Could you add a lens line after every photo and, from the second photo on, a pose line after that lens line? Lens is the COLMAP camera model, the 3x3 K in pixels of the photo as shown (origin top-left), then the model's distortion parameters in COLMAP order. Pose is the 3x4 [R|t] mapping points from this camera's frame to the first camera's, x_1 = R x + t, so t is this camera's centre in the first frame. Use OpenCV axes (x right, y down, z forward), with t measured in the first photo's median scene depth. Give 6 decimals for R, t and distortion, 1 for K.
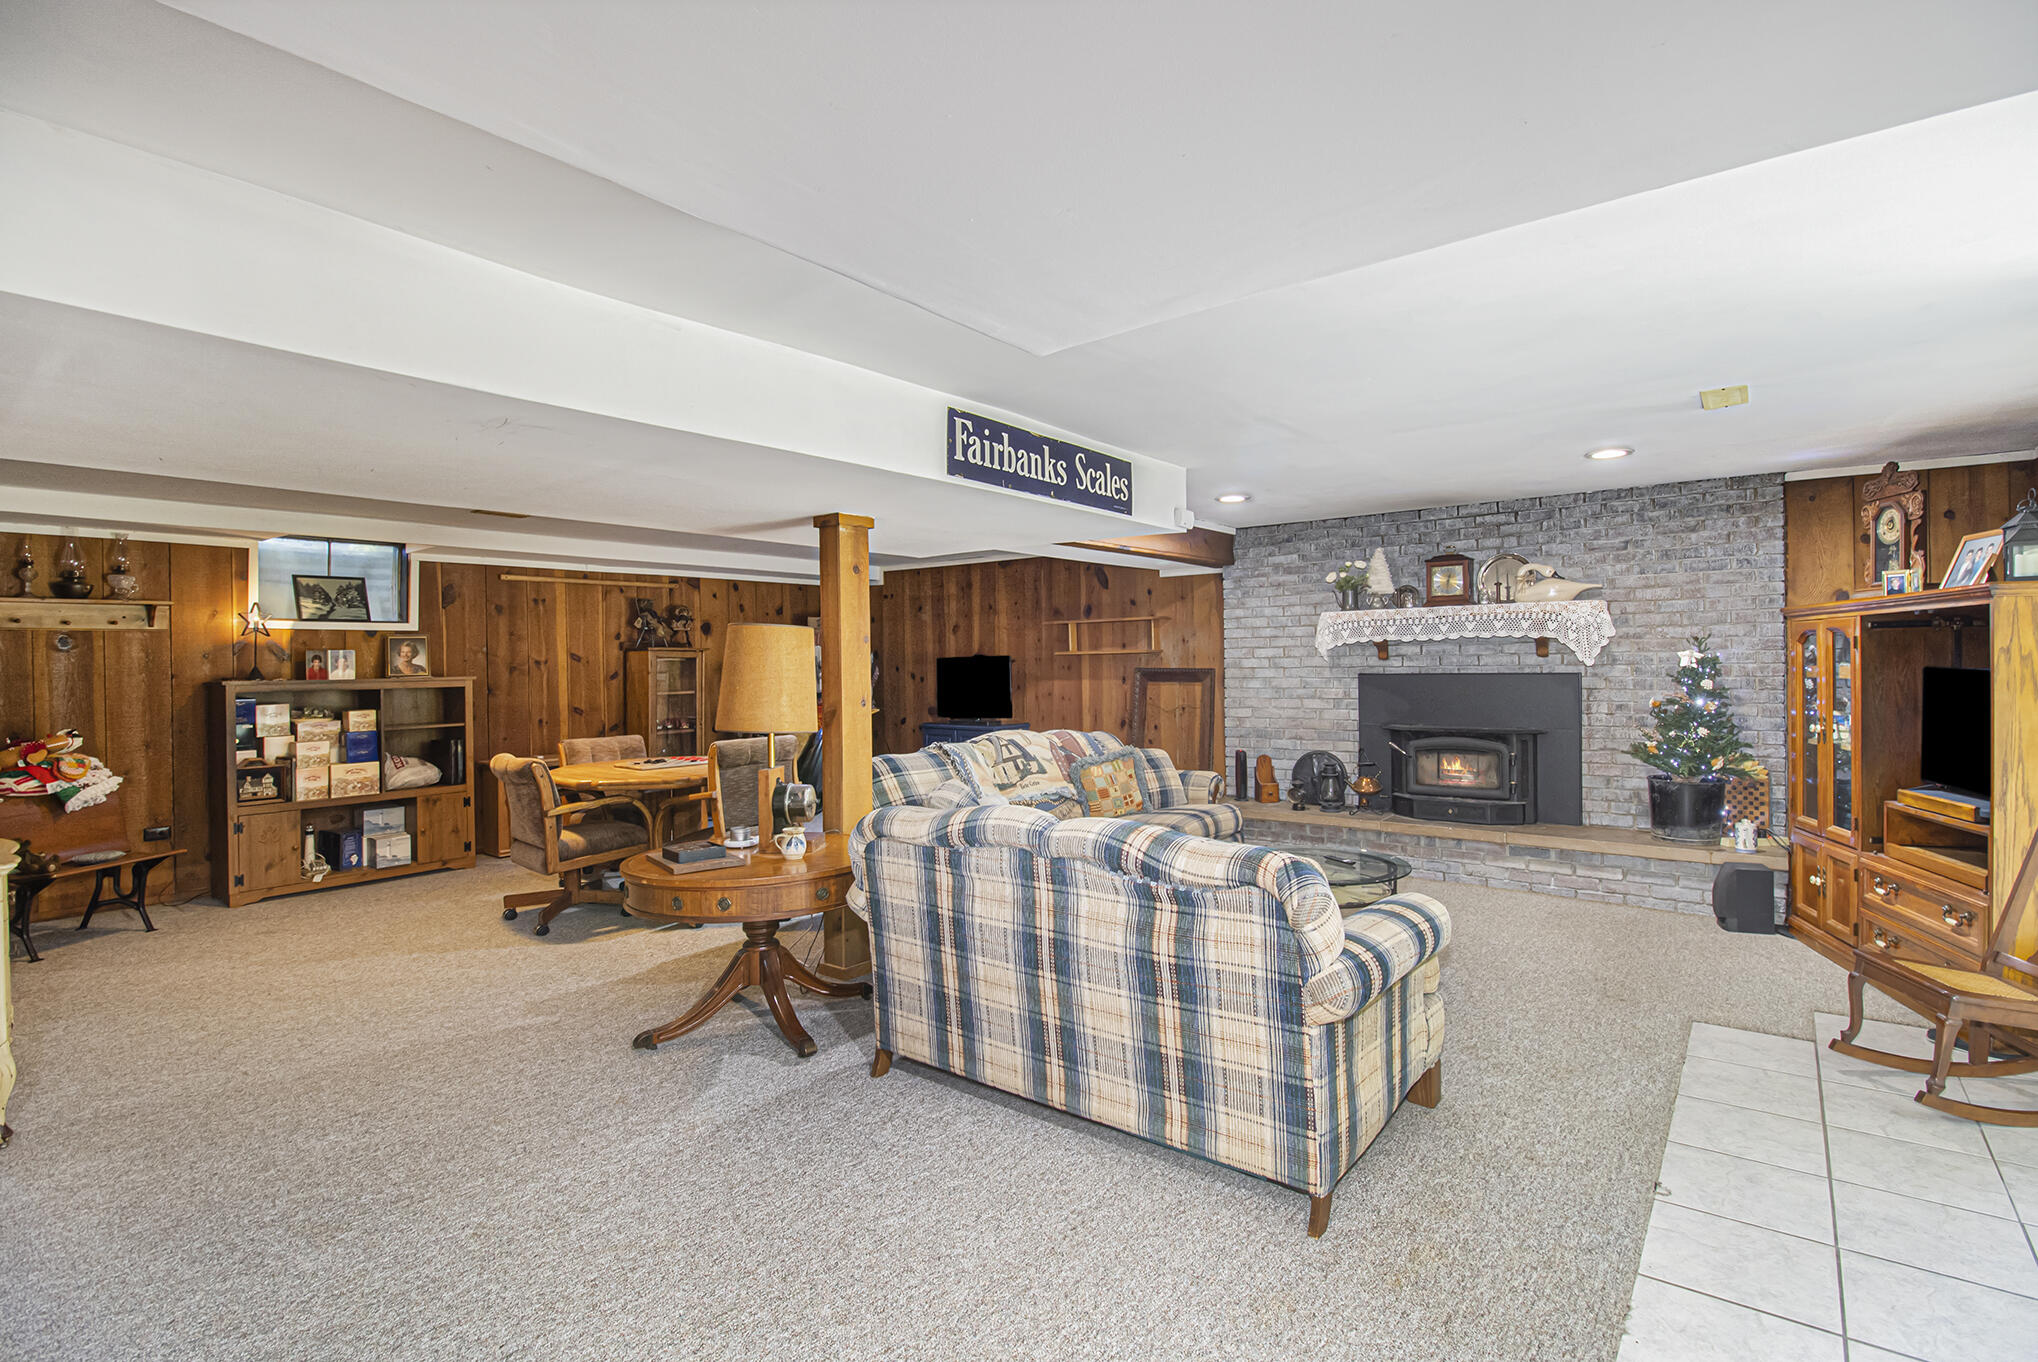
lens RADIAL K [[962.6, 0, 1017.7], [0, 962.6, 669.4], [0, 0, 1]] dist [-0.022057, 0.000302]
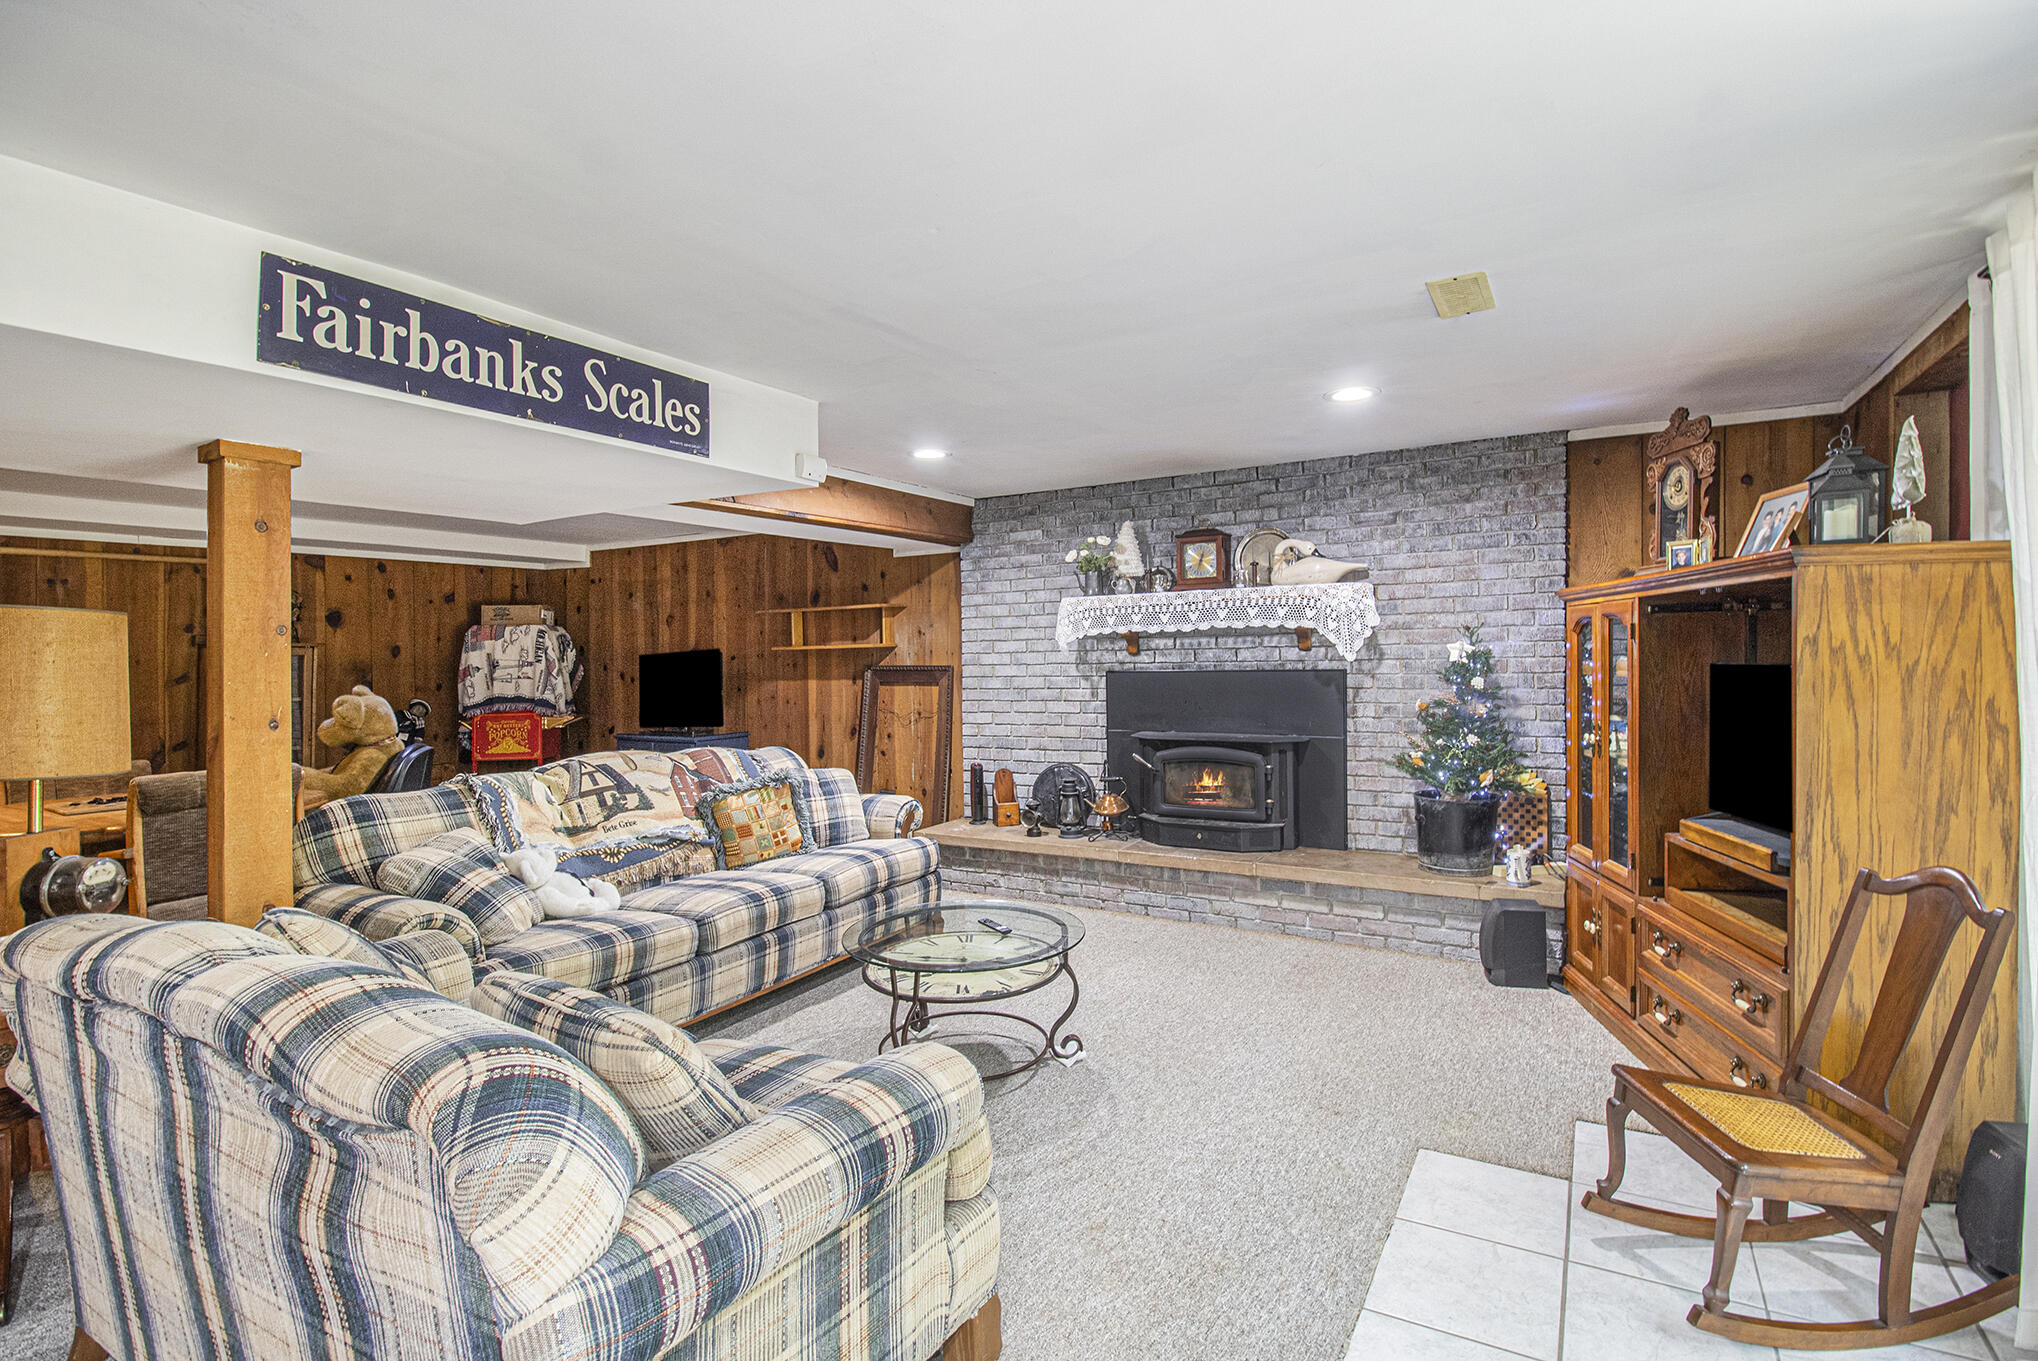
lens RADIAL K [[970.8, 0, 1019.0], [0, 970.8, 680.5], [0, 0, 1]] dist [-0.010629, -0.000159]
pose [[0.991274, -0.008531, 0.131541, 0.213017], [0.006210, 0.999818, 0.018044, -0.004202], [-0.131671, -0.017070, 0.991146, 0.210585]]
